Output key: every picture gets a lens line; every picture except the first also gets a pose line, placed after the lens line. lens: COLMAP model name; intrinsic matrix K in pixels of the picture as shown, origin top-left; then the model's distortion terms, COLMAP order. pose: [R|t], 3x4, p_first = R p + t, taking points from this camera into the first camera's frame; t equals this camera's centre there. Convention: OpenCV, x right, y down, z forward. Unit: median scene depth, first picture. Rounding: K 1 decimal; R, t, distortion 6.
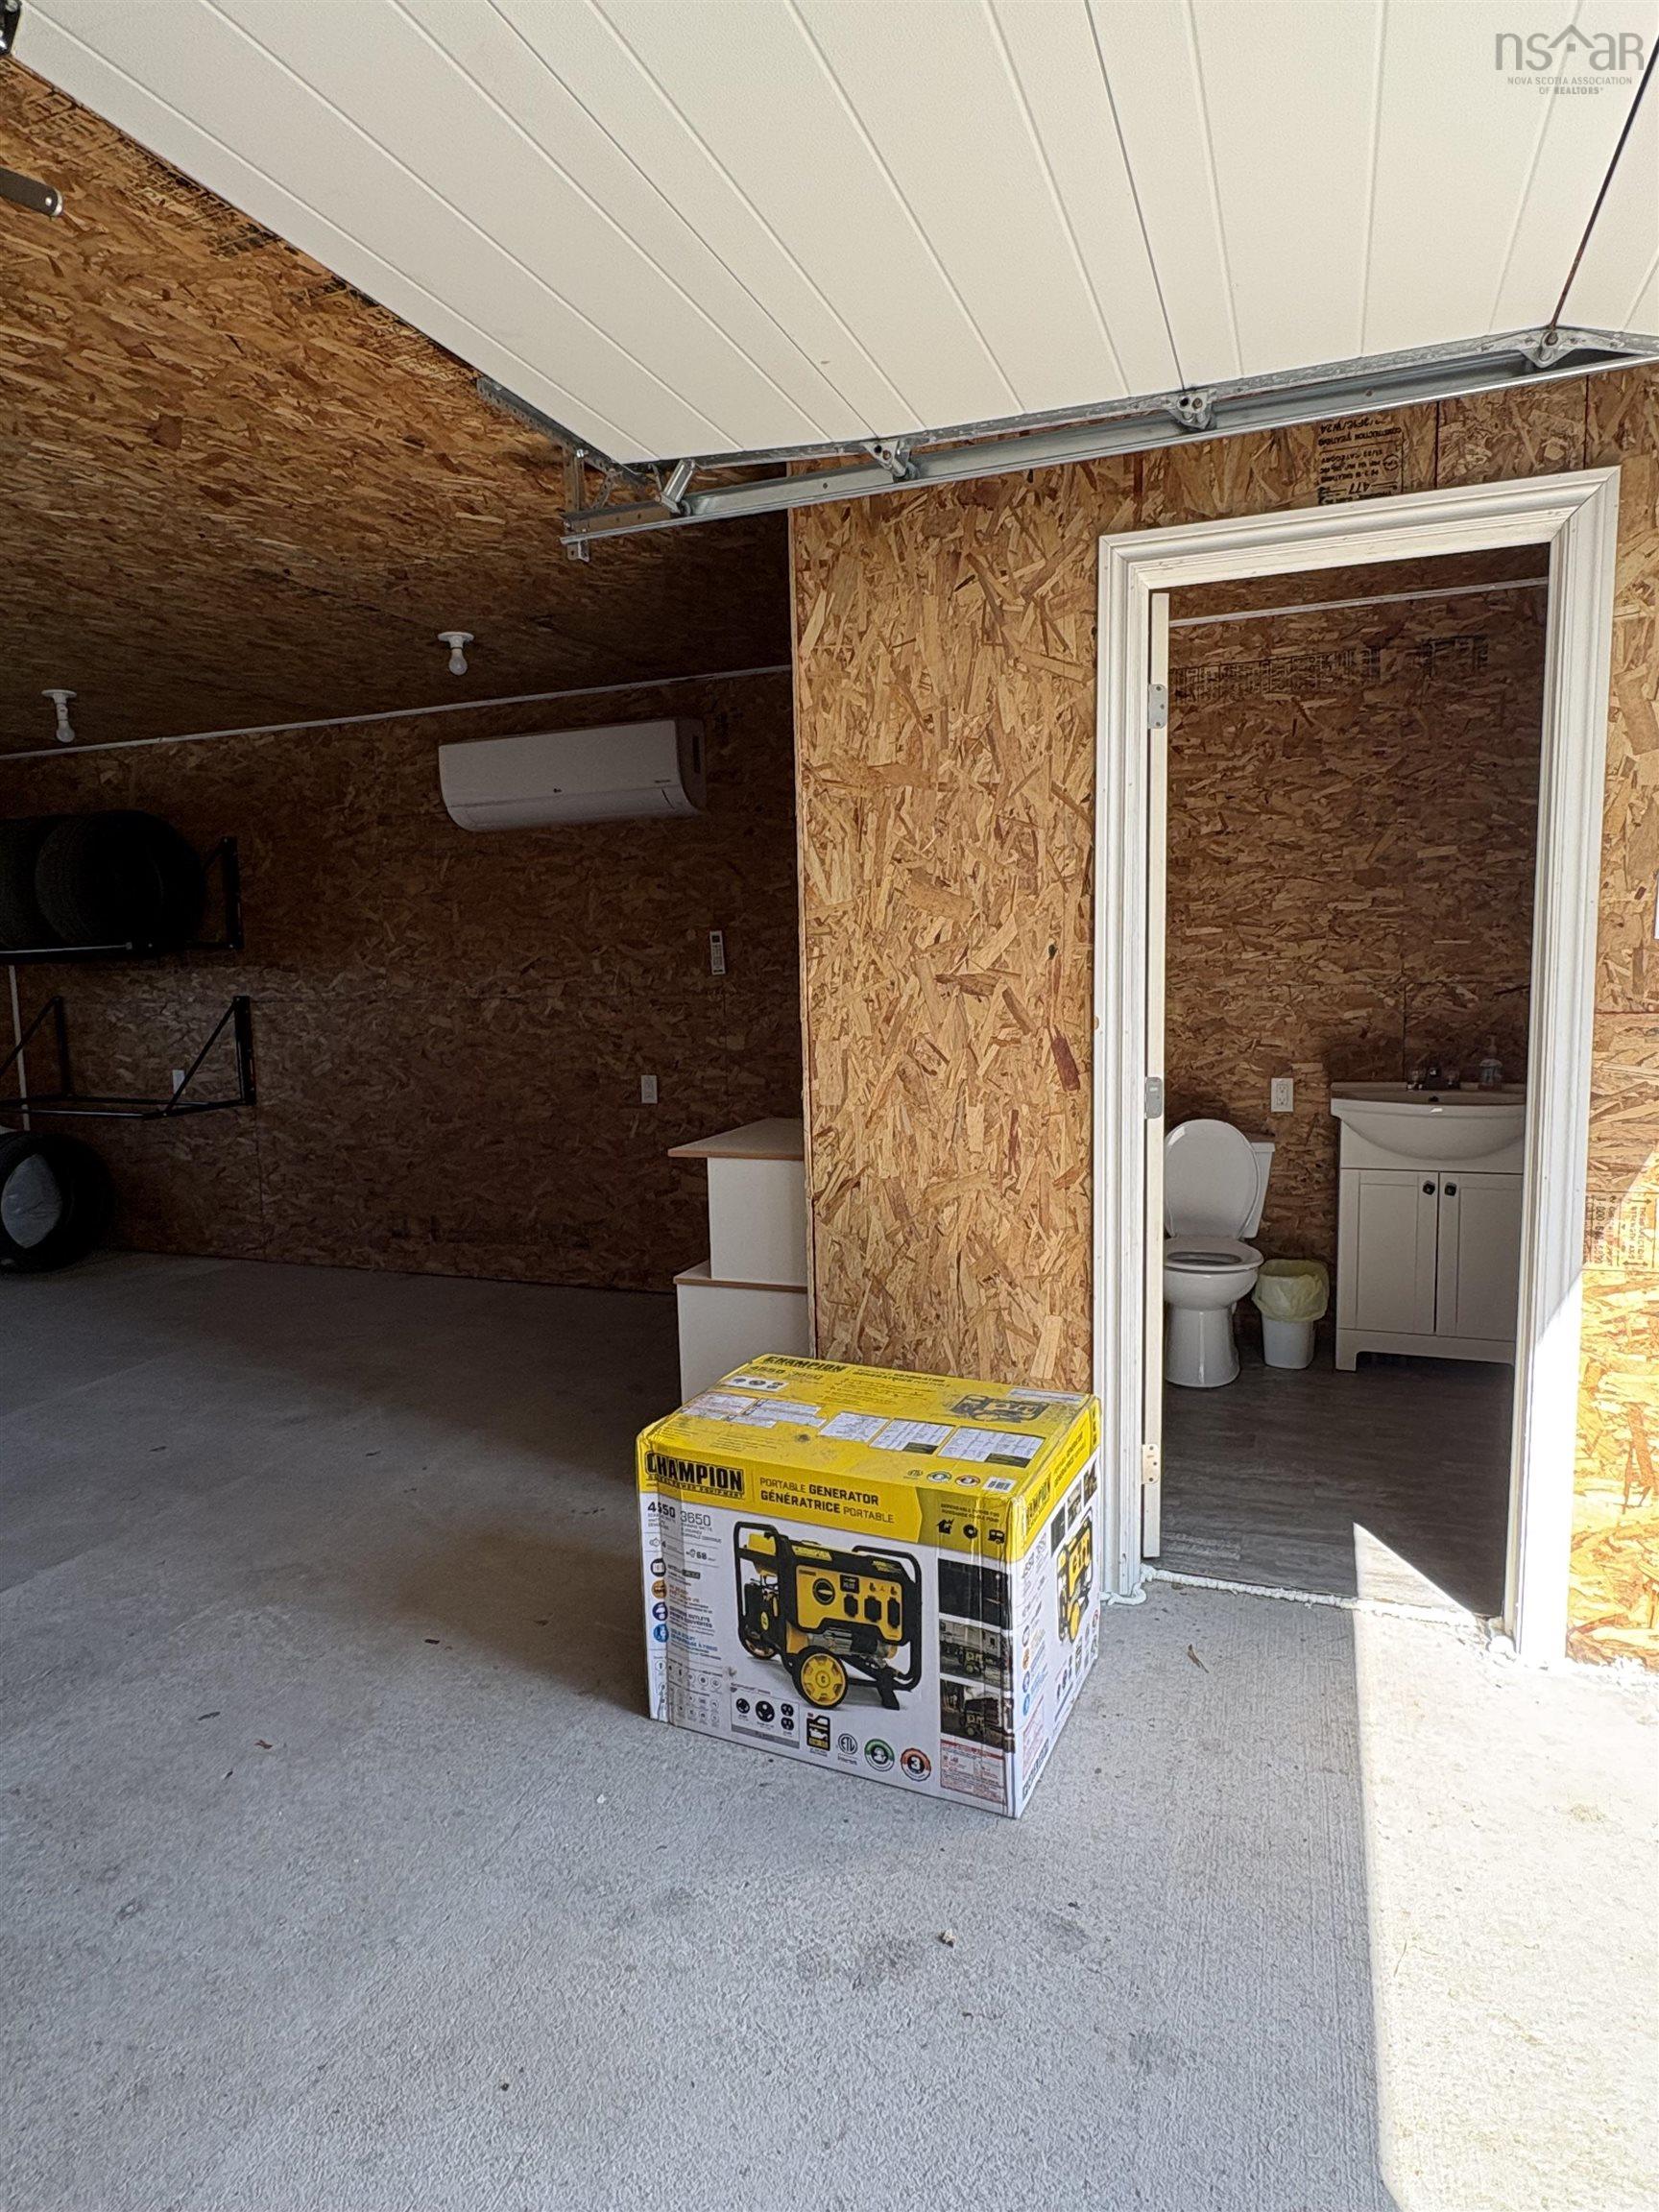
lens RADIAL K [[1301.4, 0, 829.5], [0, 1301.4, 1106.0], [0, 0, 1]] dist [-0.004474, 0.002123]
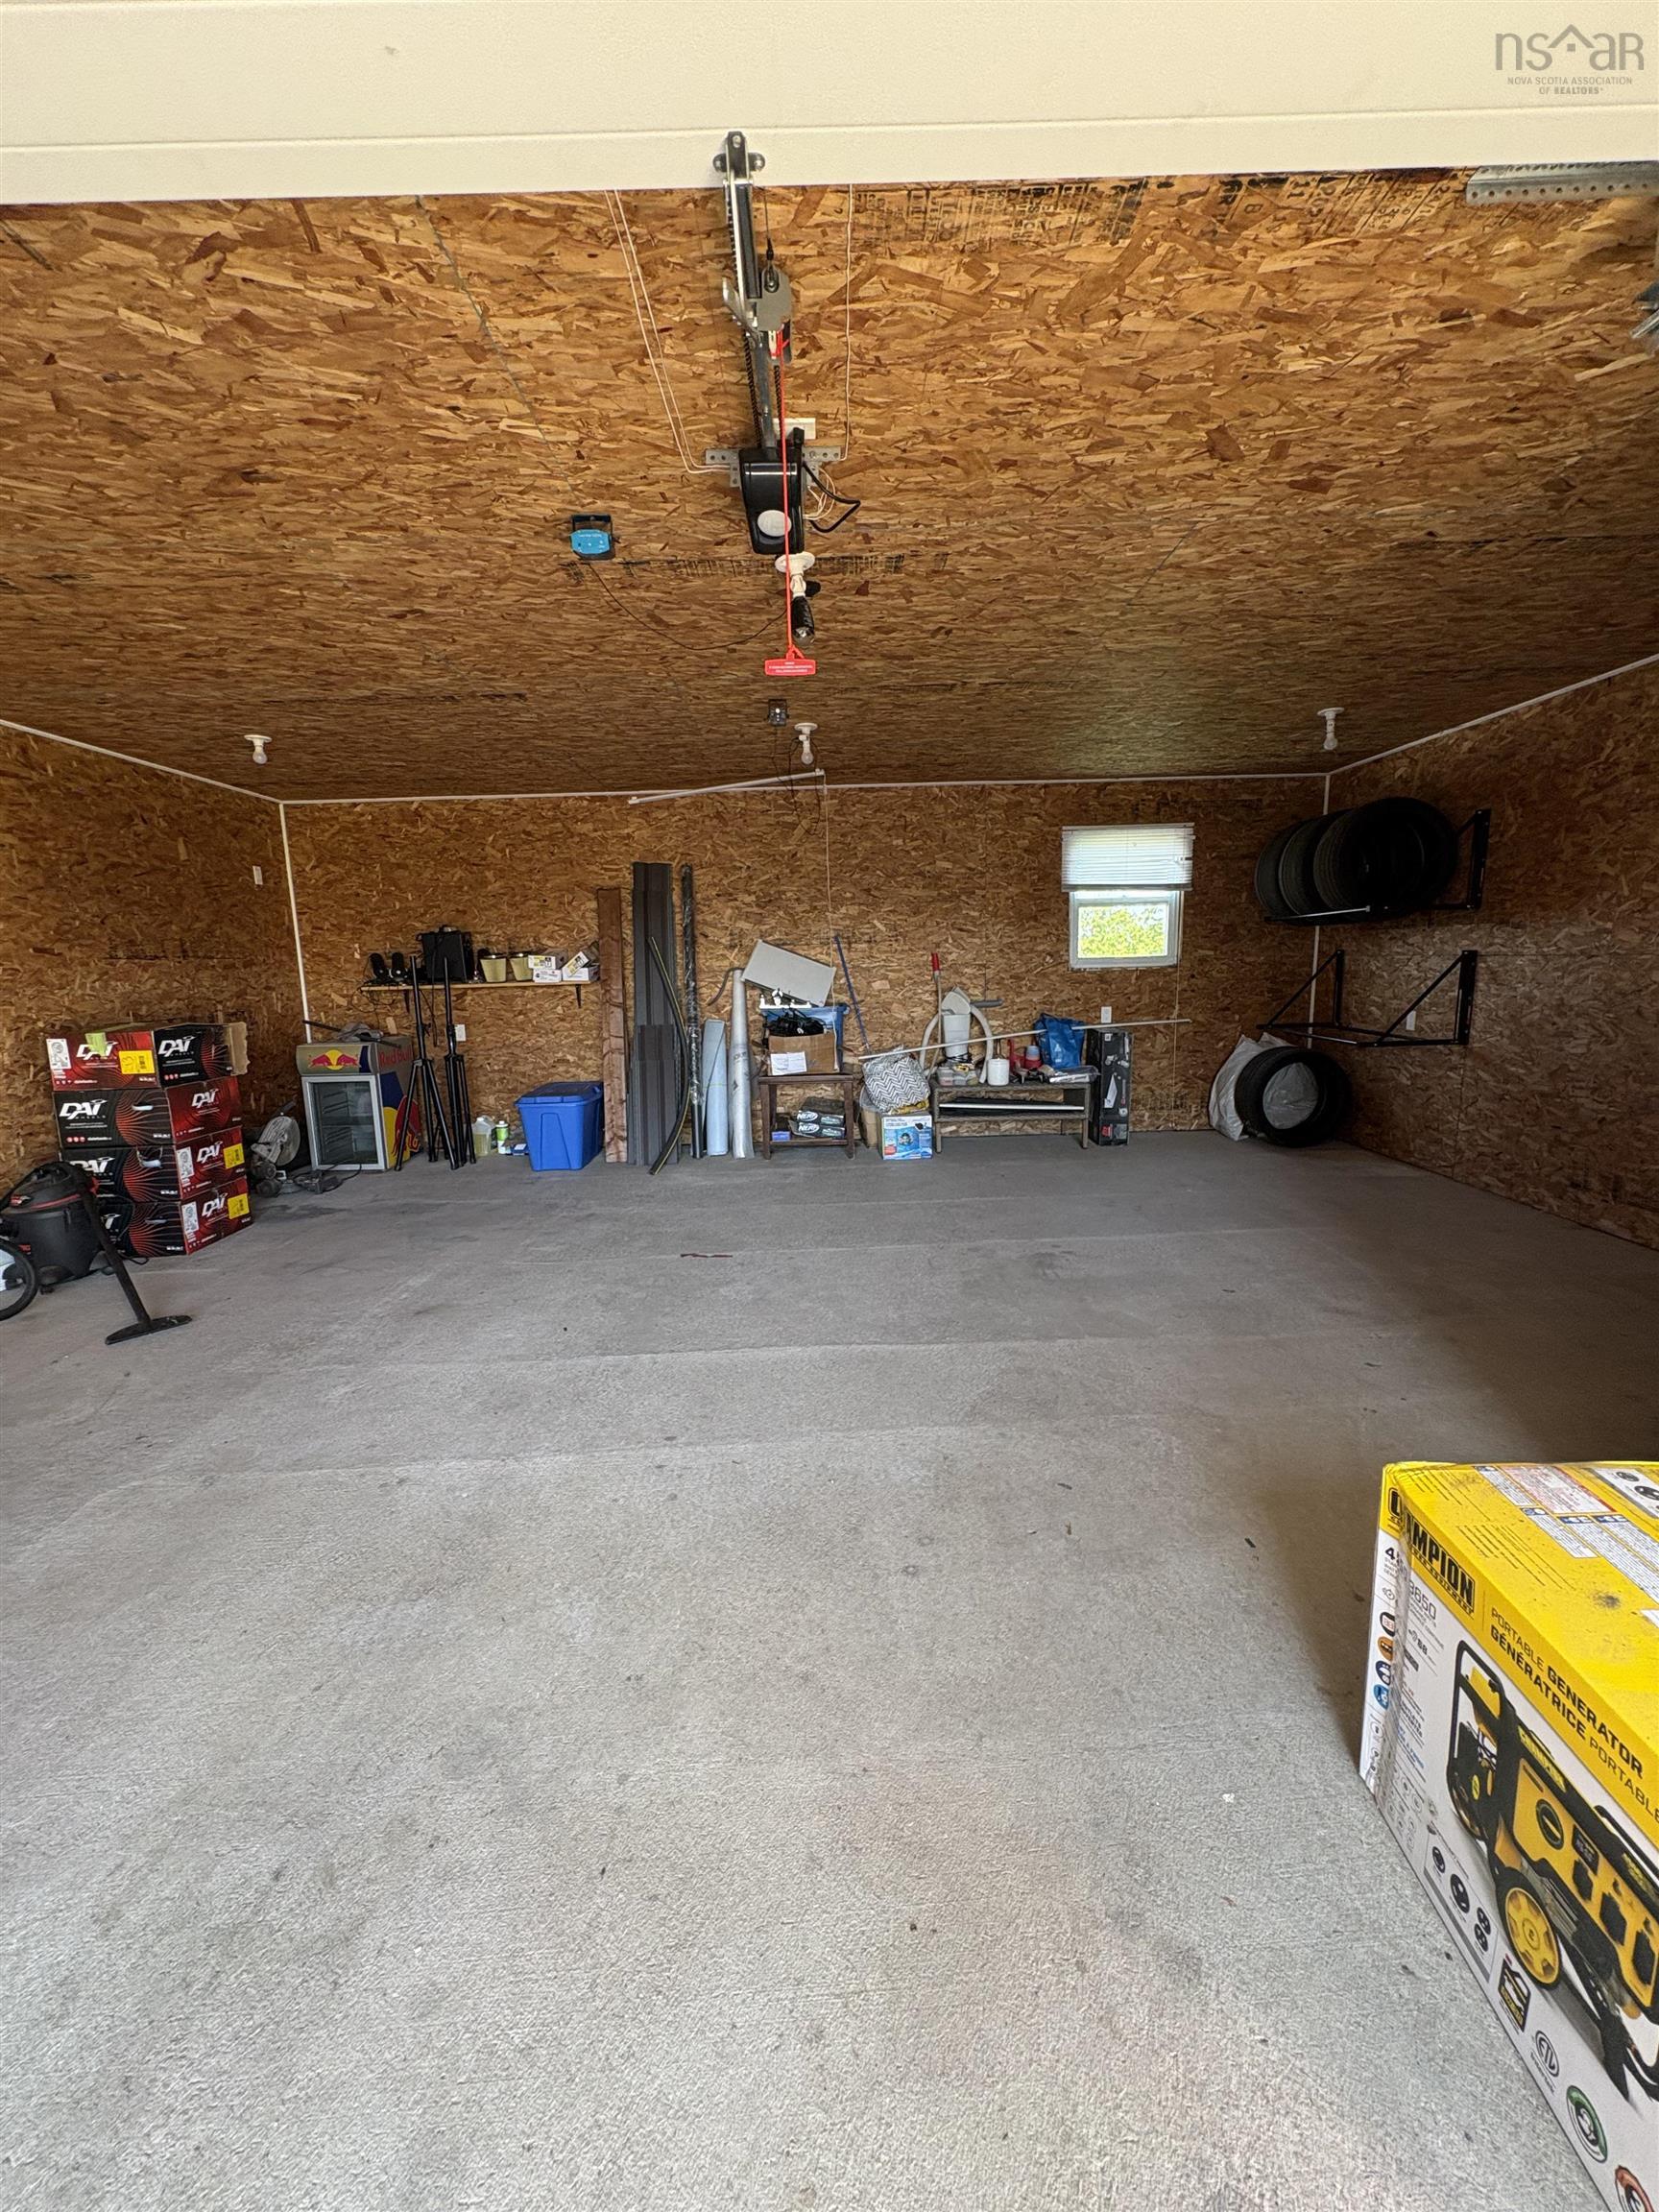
lens RADIAL K [[882.5, 0, 829.5], [0, 882.5, 1106.0], [0, 0, 1]] dist [-0.001062, 0.000099]
pose [[0.356684, 0.169568, -0.918707, 0.137998], [-0.092455, 0.984969, 0.145903, -0.015808], [0.929639, 0.032898, 0.367000, 0.298704]]
